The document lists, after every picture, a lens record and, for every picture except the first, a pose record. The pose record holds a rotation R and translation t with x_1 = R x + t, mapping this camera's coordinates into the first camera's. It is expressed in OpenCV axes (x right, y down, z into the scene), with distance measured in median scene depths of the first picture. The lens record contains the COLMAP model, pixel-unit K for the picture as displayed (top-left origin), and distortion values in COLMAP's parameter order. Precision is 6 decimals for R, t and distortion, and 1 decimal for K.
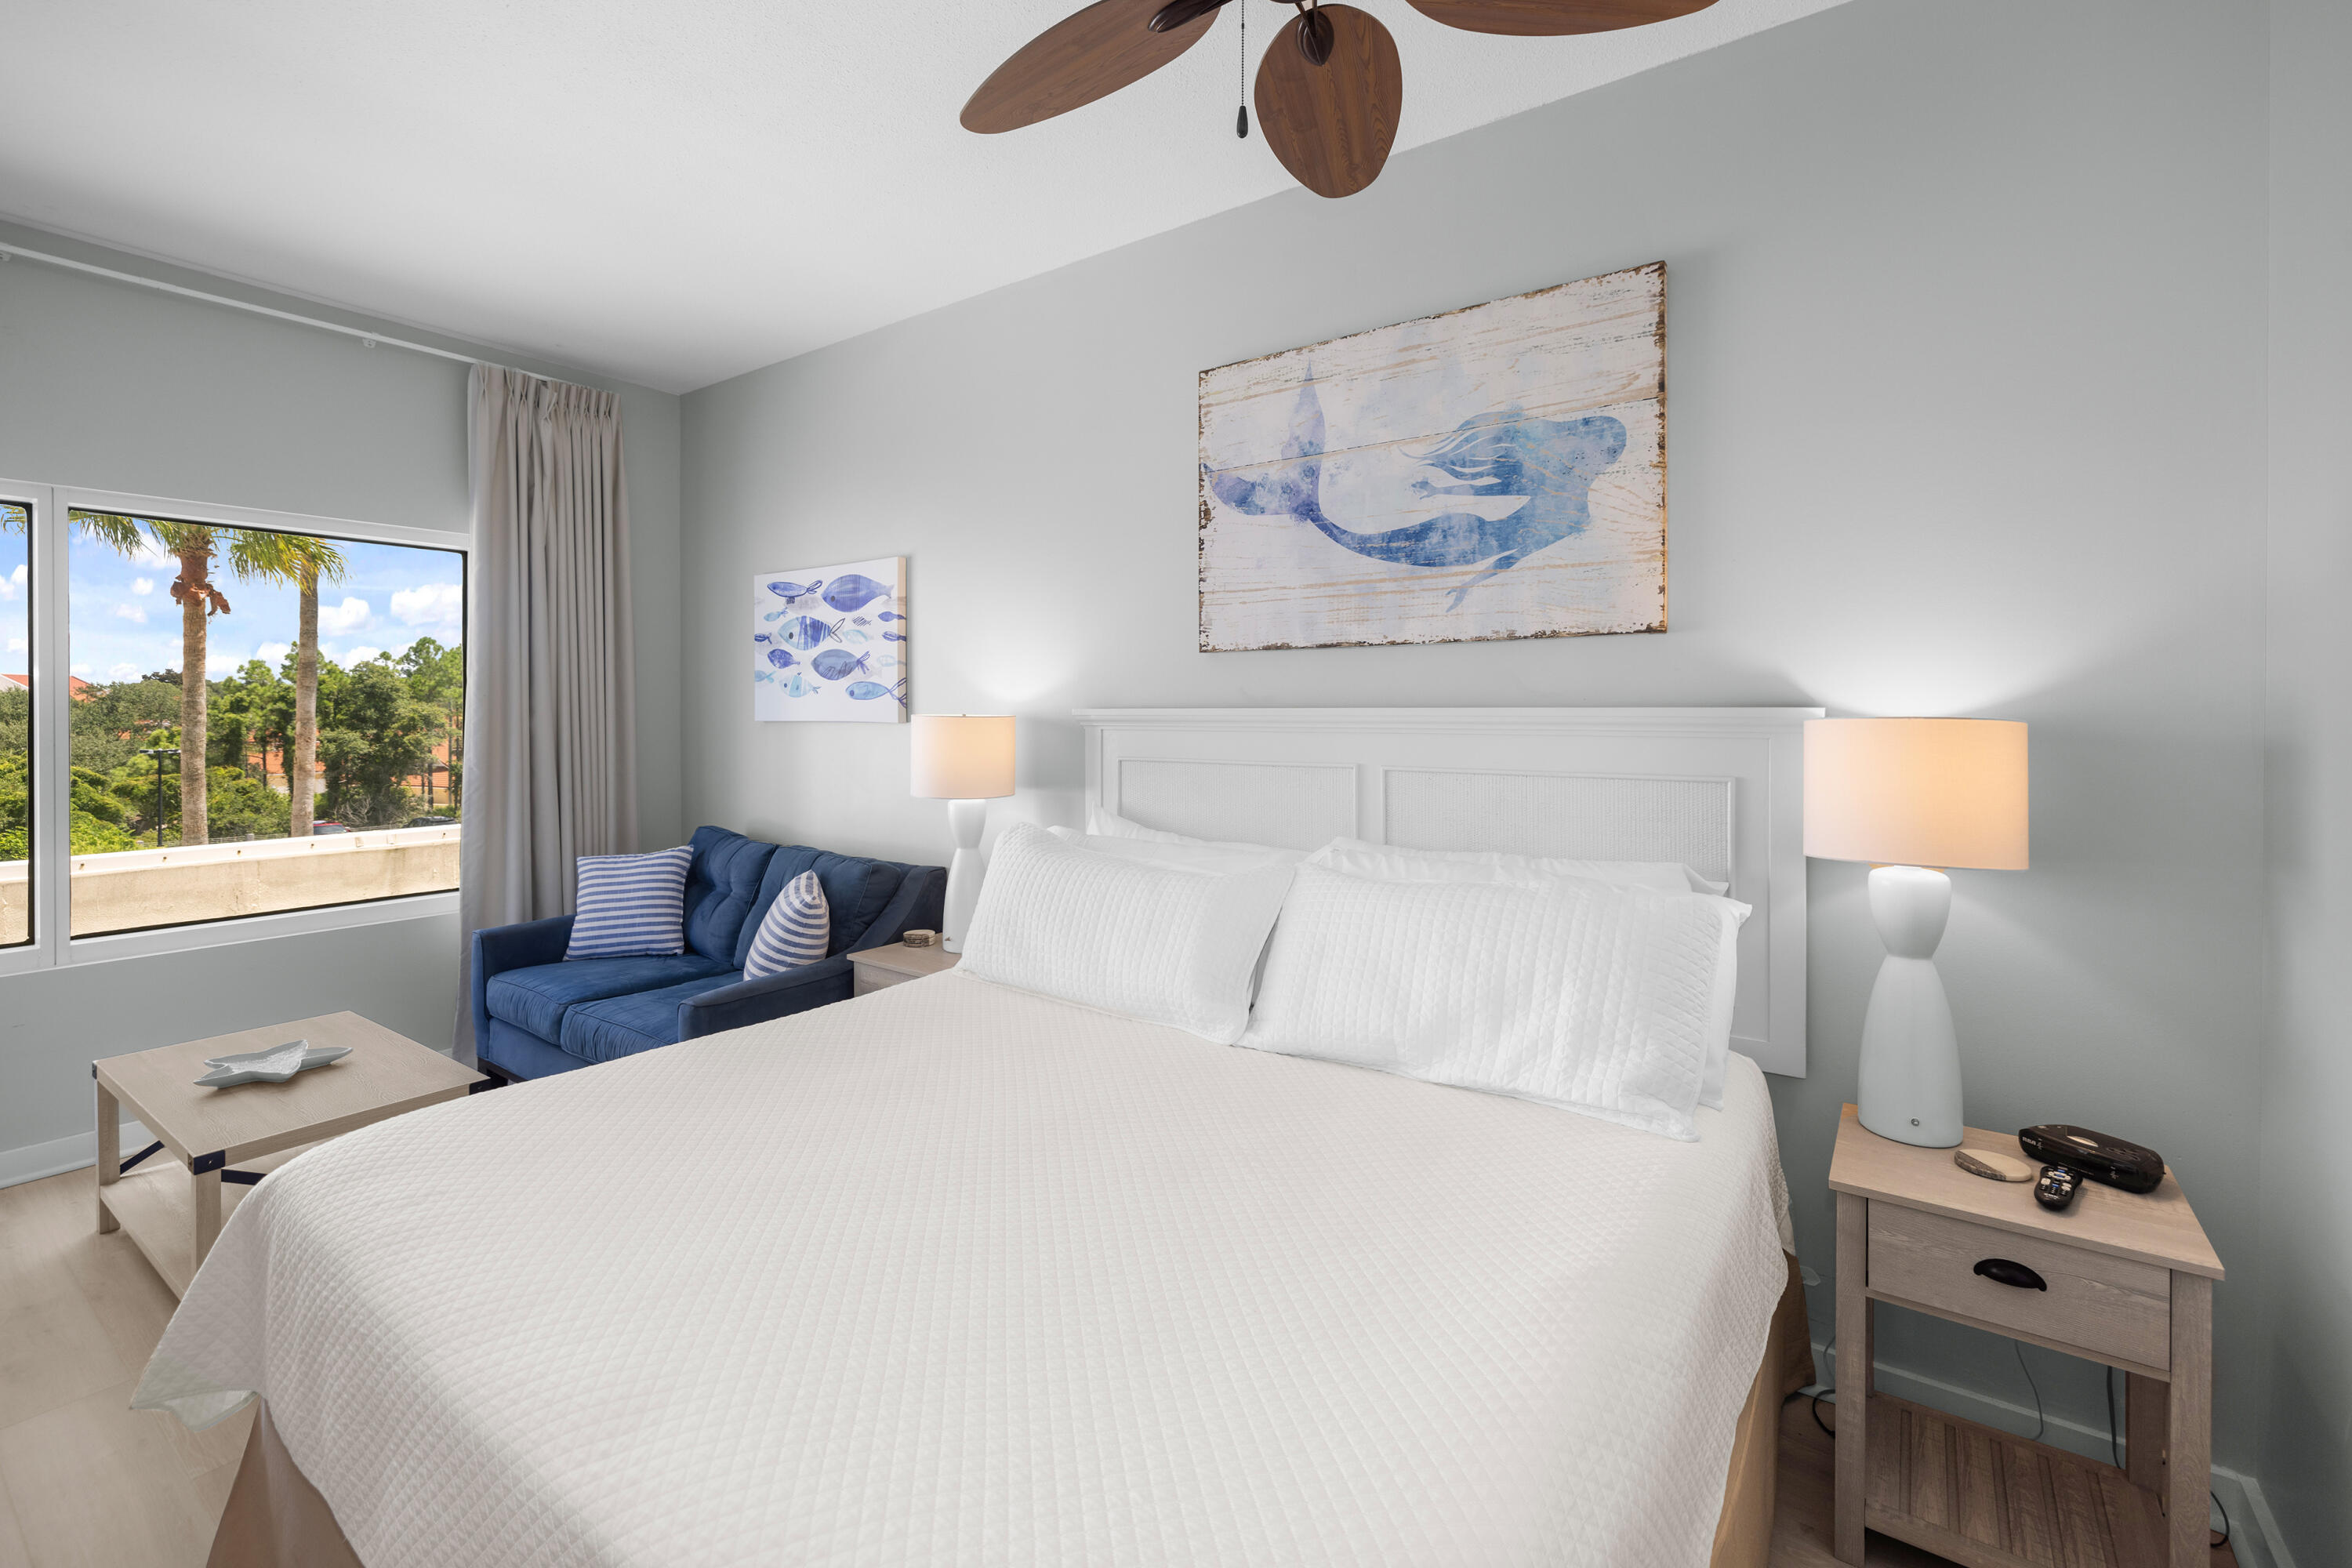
lens RADIAL K [[1022.1, 0, 1183.5], [0, 1022.1, 712.8], [0, 0, 1]] dist [-0.000197, 0.000487]
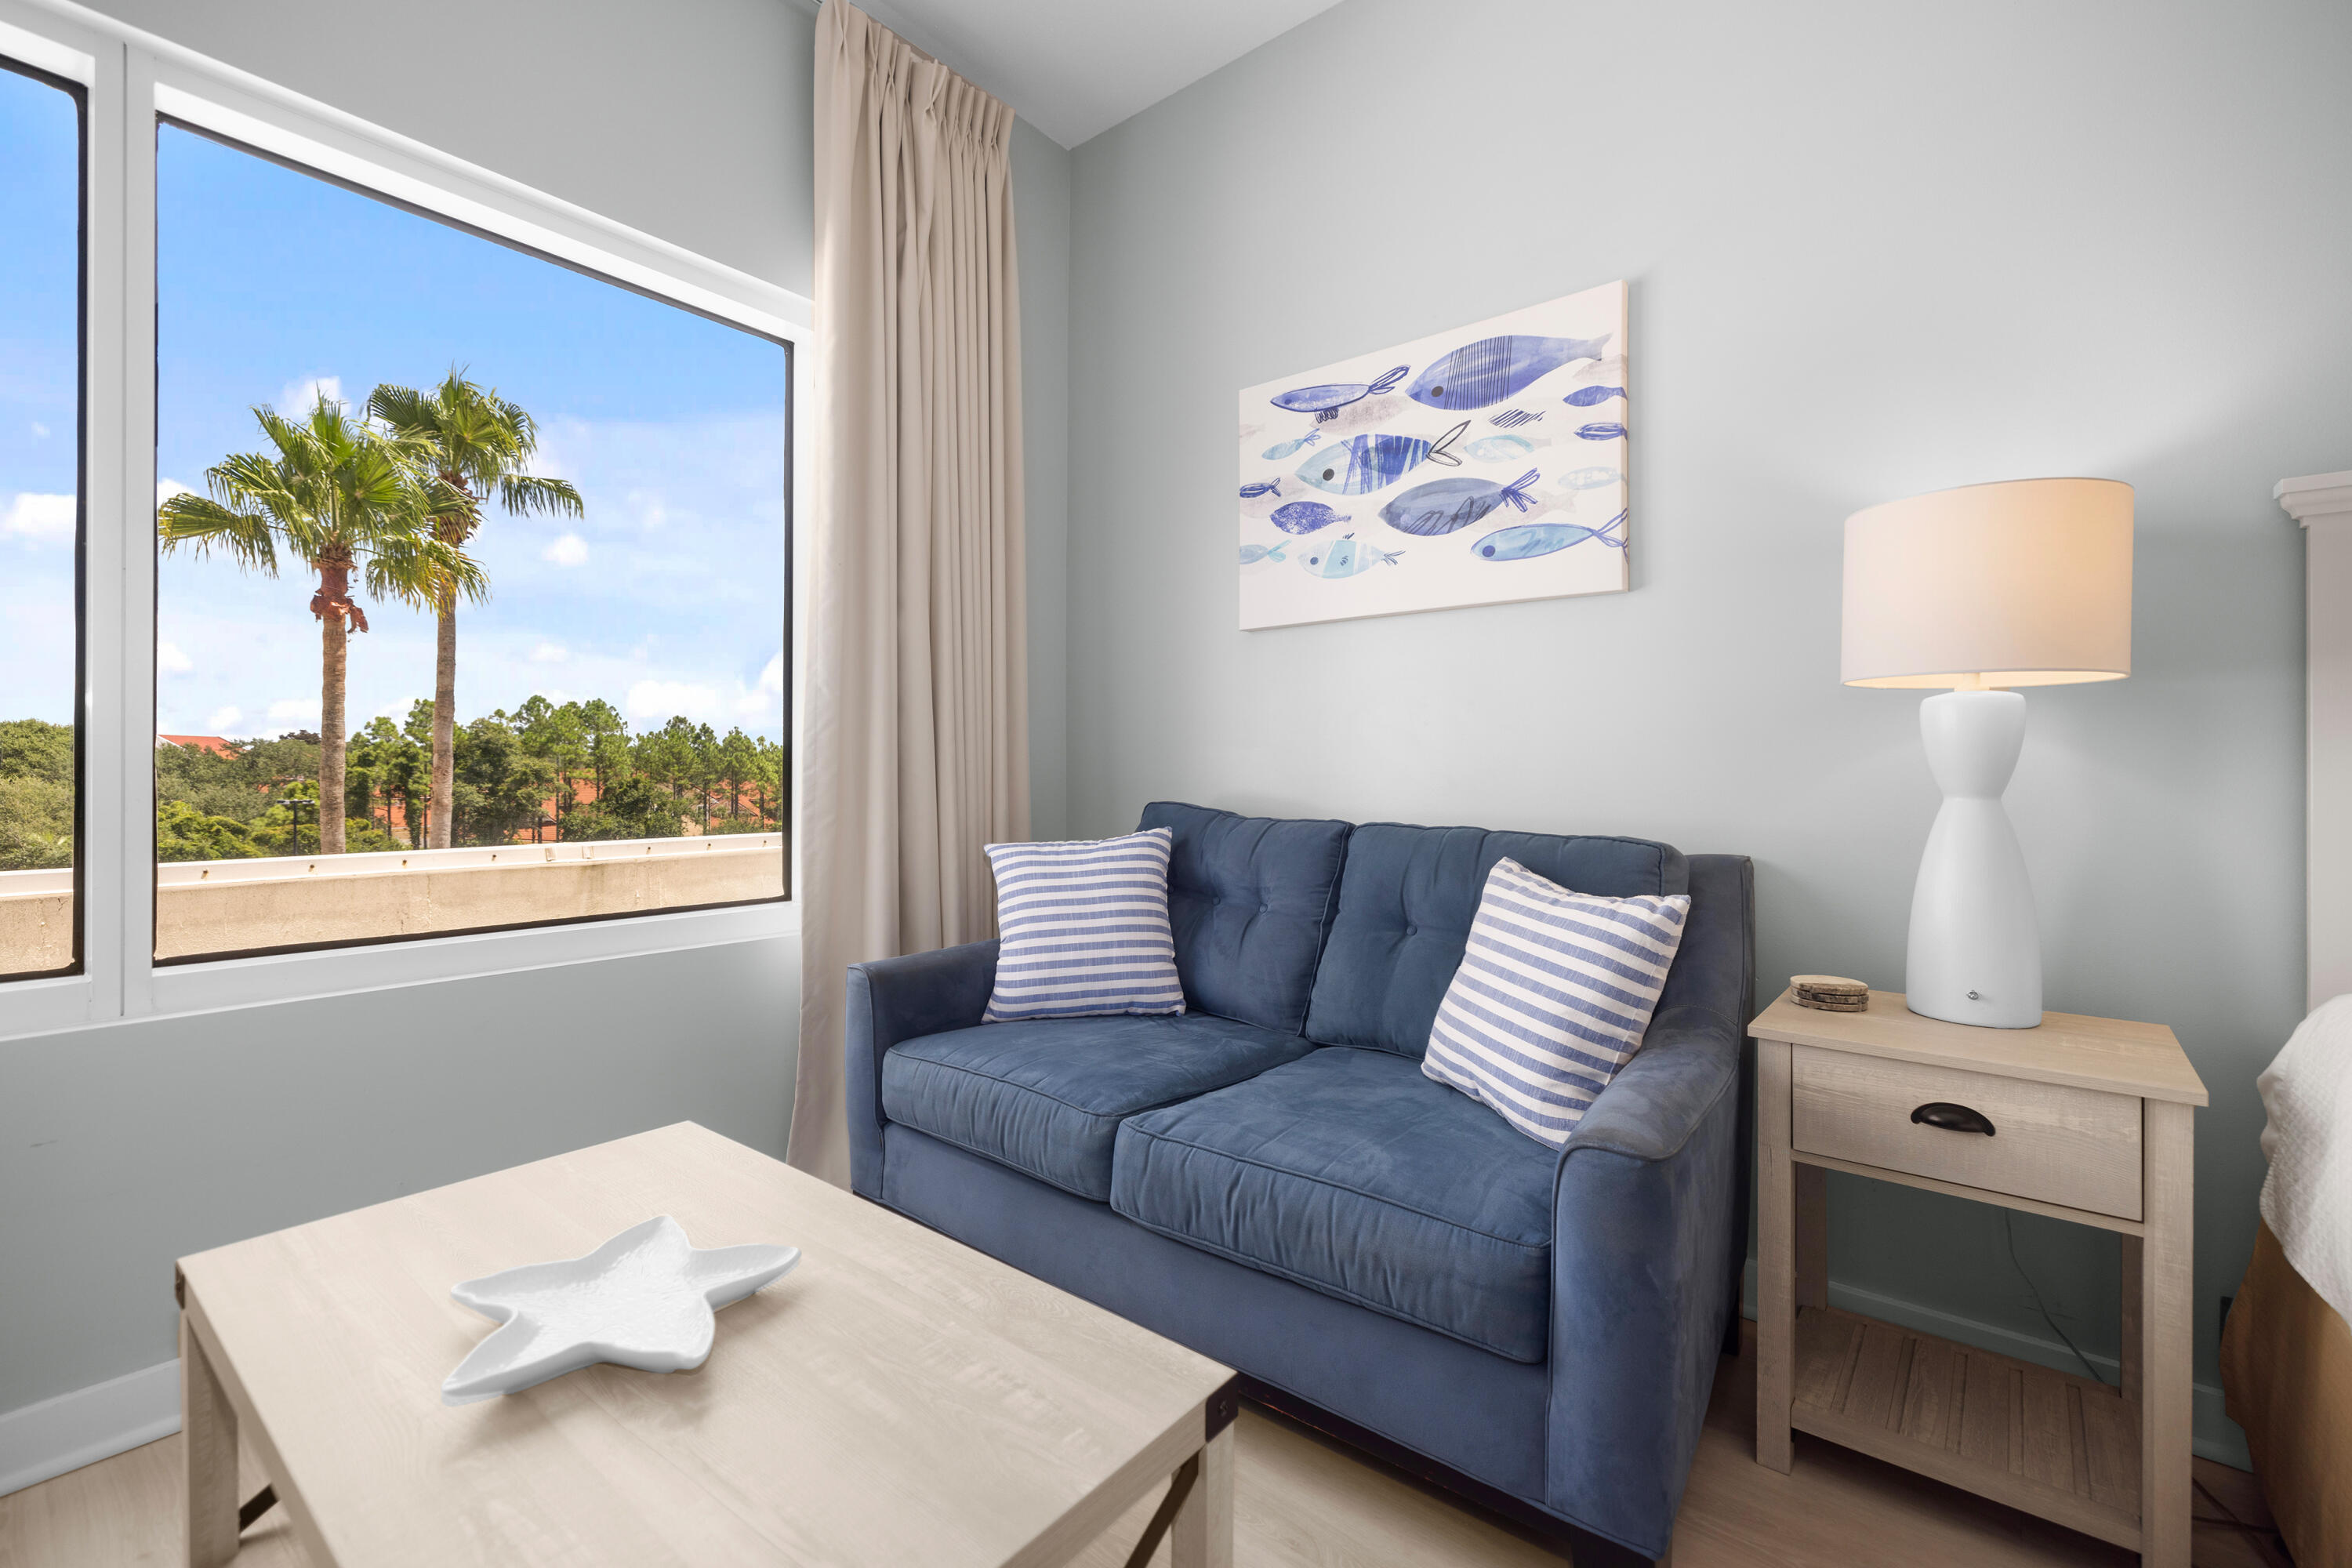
lens RADIAL K [[998.6, 0, 1182.8], [0, 998.6, 775.2], [0, 0, 1]] dist [-0.000573, -0.000282]
pose [[0.998270, 0.004136, -0.058652, -0.485851], [-0.004214, 0.999990, -0.001207, 0.110645], [0.058647, 0.001452, 0.998278, 0.472485]]
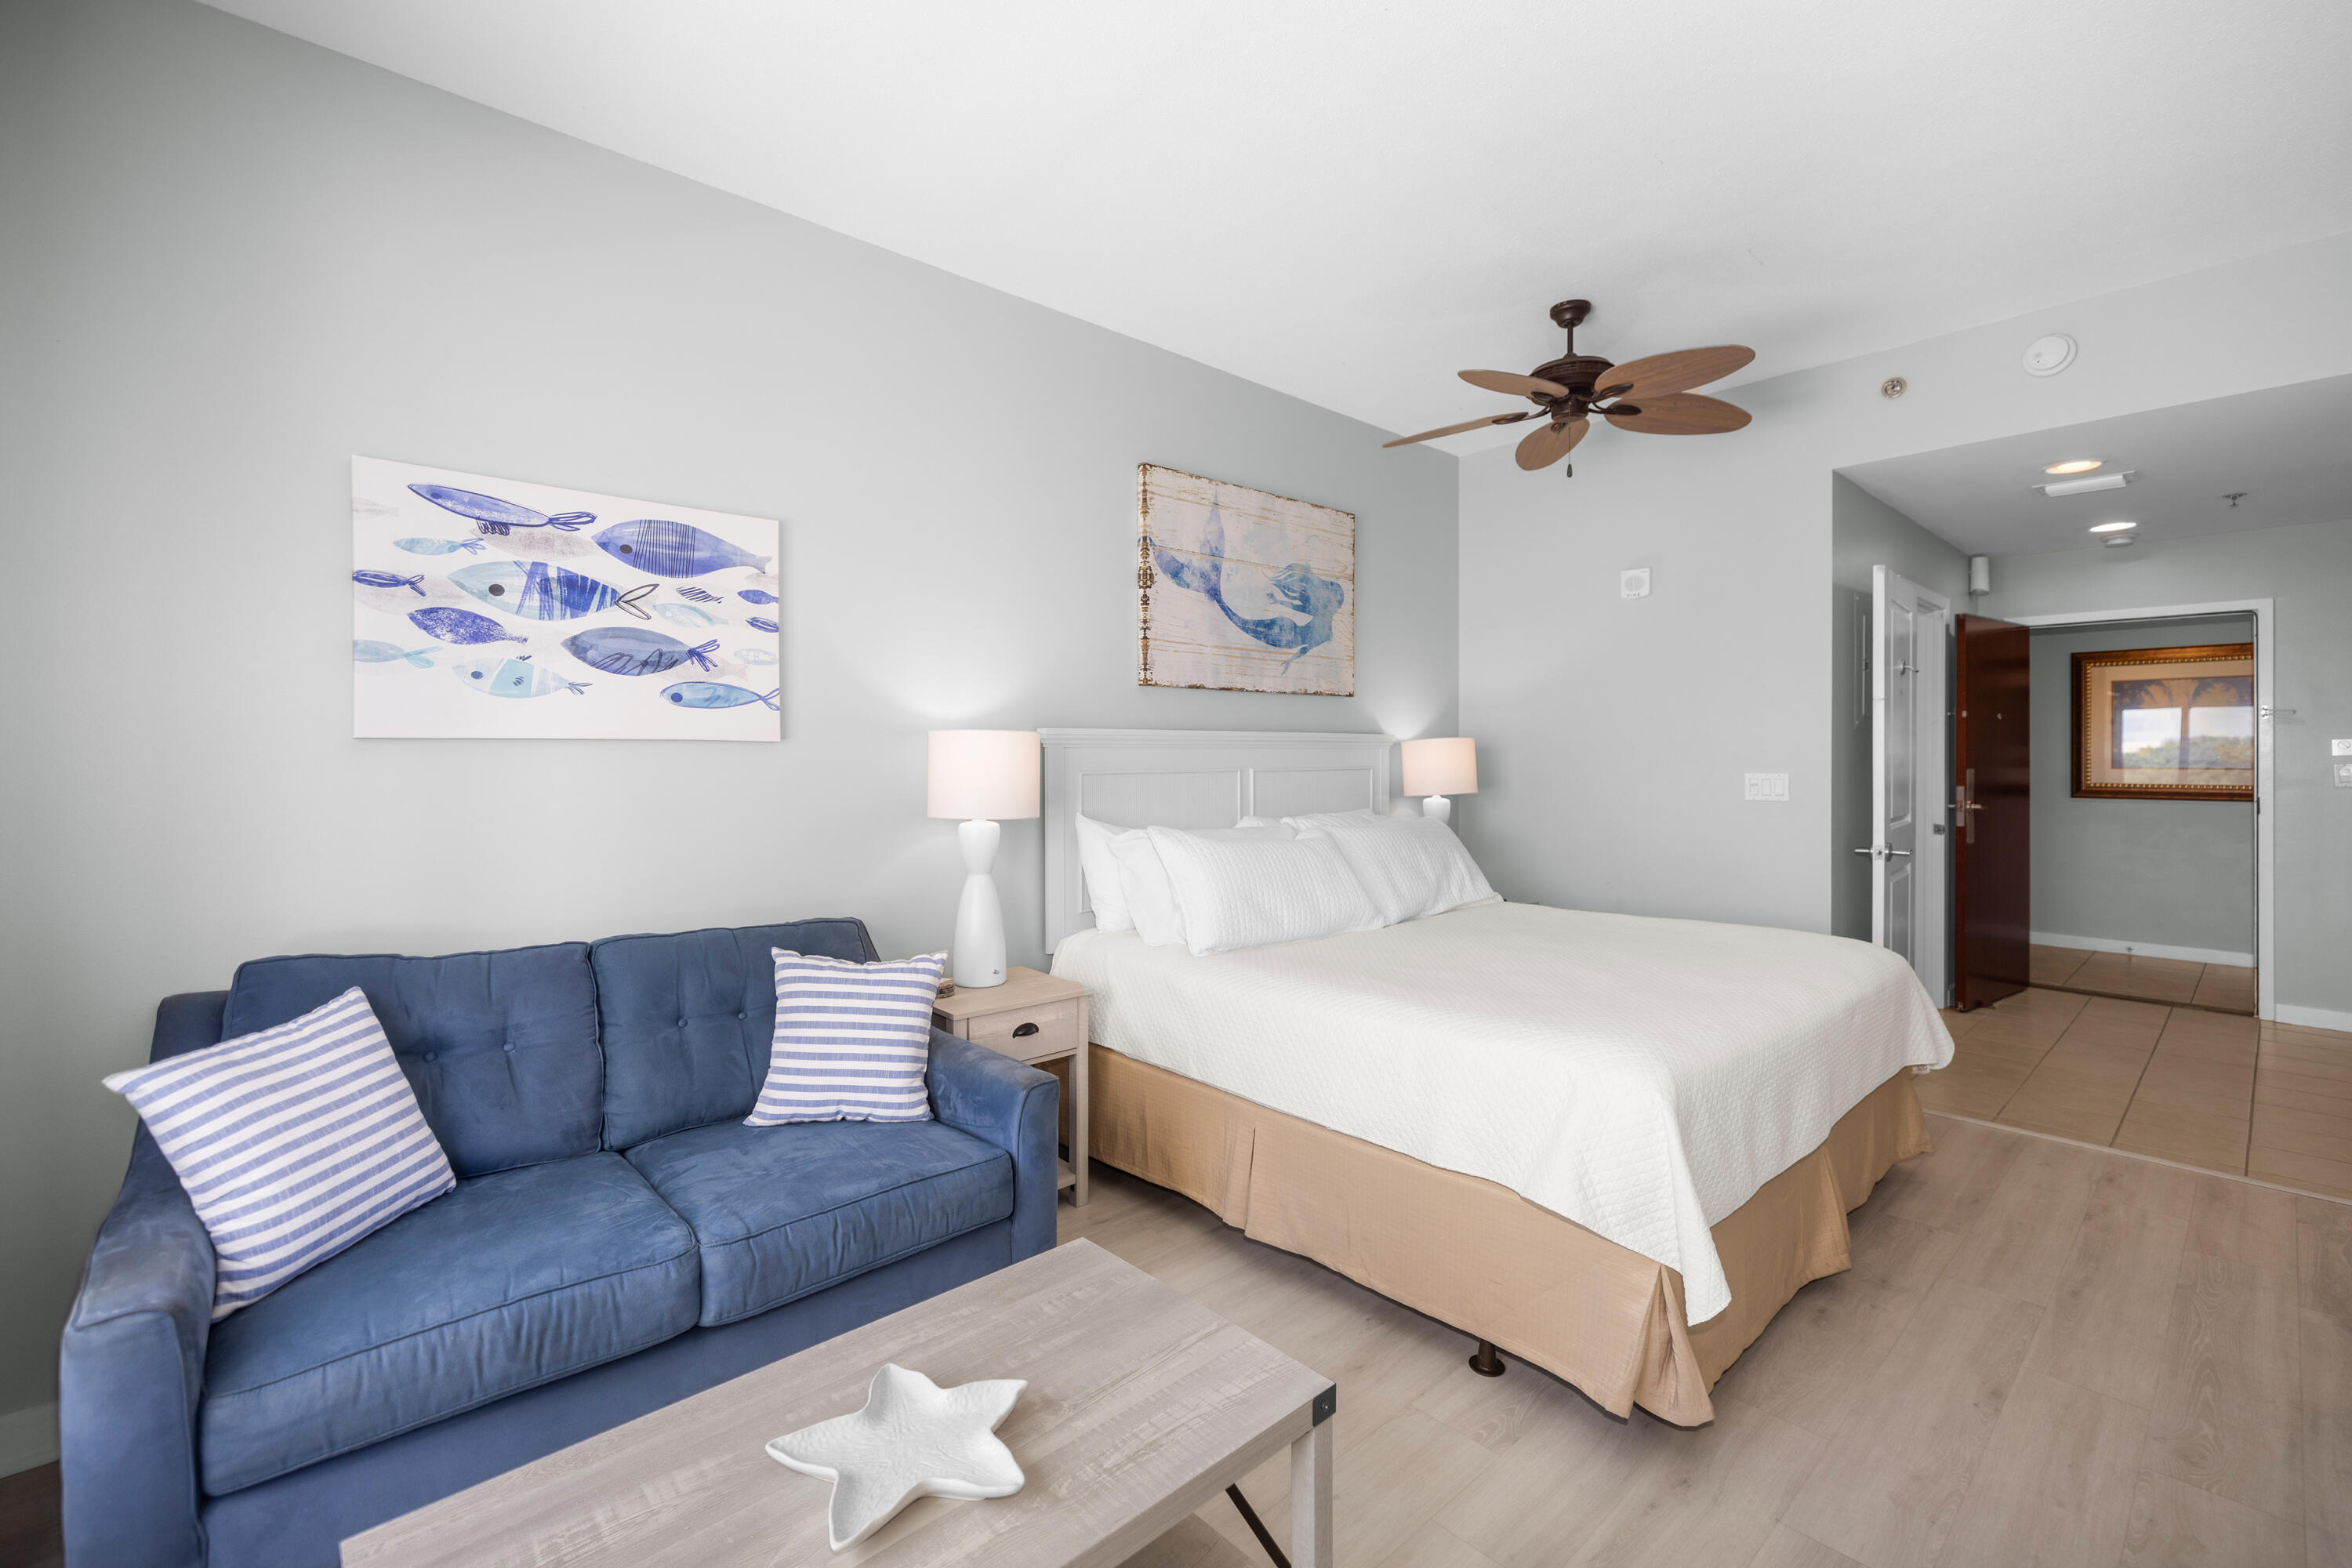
lens RADIAL K [[1008.1, 0, 1154.7], [0, 1008.1, 754.4], [0, 0, 1]] dist [0.001469, 0.000026]
pose [[0.221346, -0.000173, 0.975195, -0.960339], [0.004641, 0.999989, -0.000875, 0.021826], [-0.975184, 0.004719, 0.221344, 0.574947]]
